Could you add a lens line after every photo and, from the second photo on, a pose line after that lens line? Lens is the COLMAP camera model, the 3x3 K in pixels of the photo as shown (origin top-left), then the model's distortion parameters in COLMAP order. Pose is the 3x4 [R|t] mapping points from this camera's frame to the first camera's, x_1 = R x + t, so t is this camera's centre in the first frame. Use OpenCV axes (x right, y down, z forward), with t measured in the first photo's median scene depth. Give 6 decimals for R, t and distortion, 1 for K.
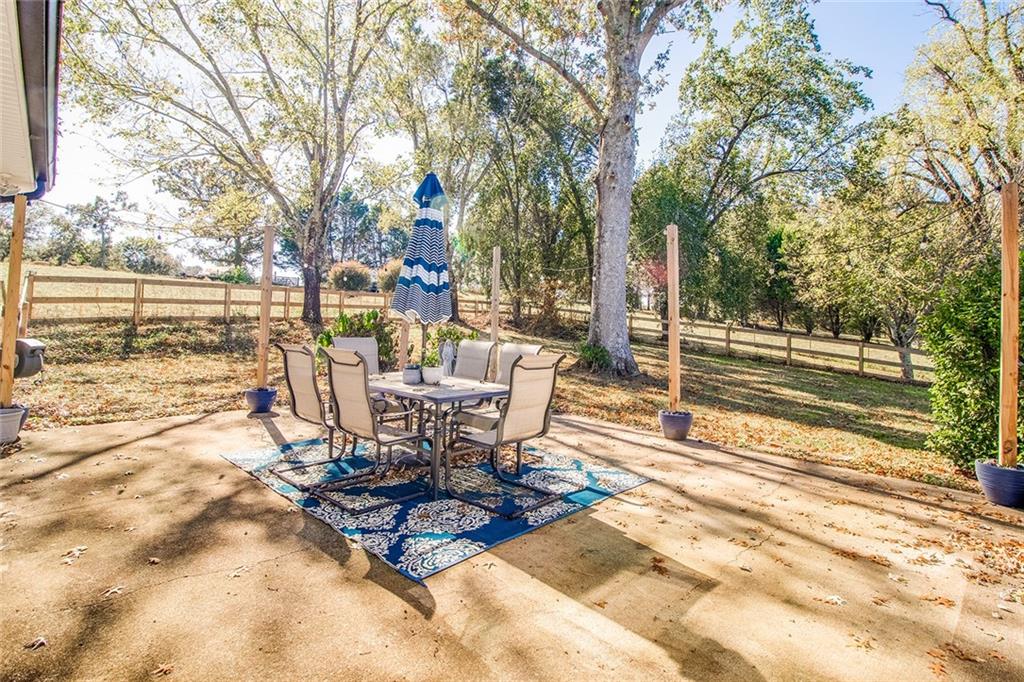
lens RADIAL K [[483.2, 0, 512.2], [0, 483.2, 315.7], [0, 0, 1]] dist [0.002135, 0.000115]
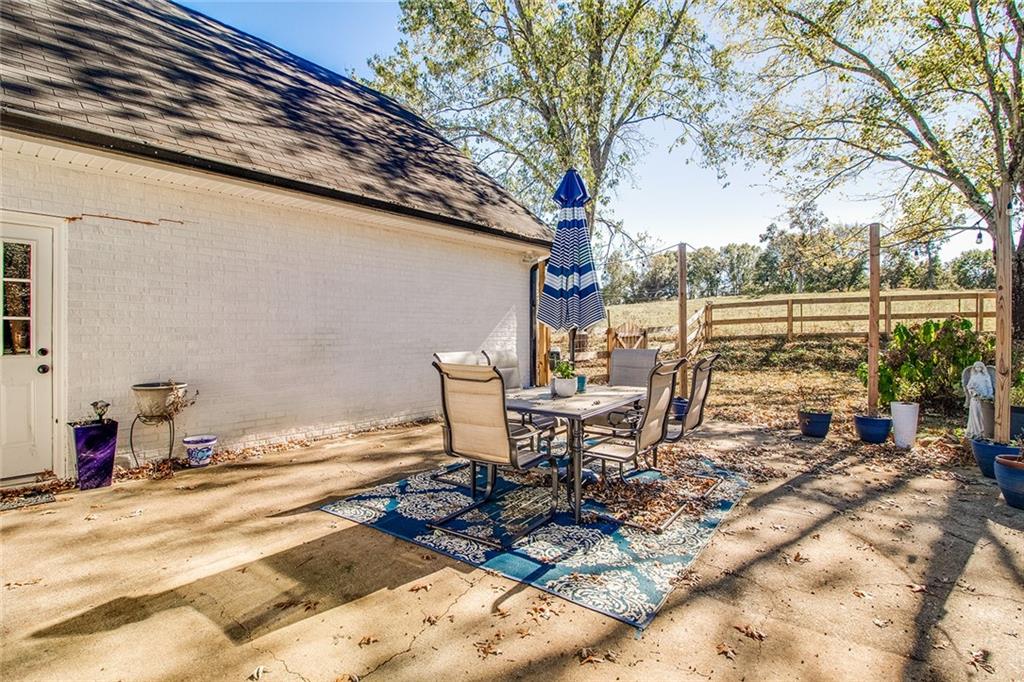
lens RADIAL K [[475.9, 0, 512.0], [0, 475.9, 341.0], [0, 0, 1]] dist [-0.005389, -0.000859]
pose [[0.168056, -0.001927, -0.985776, 0.974682], [0.014512, 0.999895, 0.000519, 0.044308], [0.985671, -0.014393, 0.168066, 1.007803]]
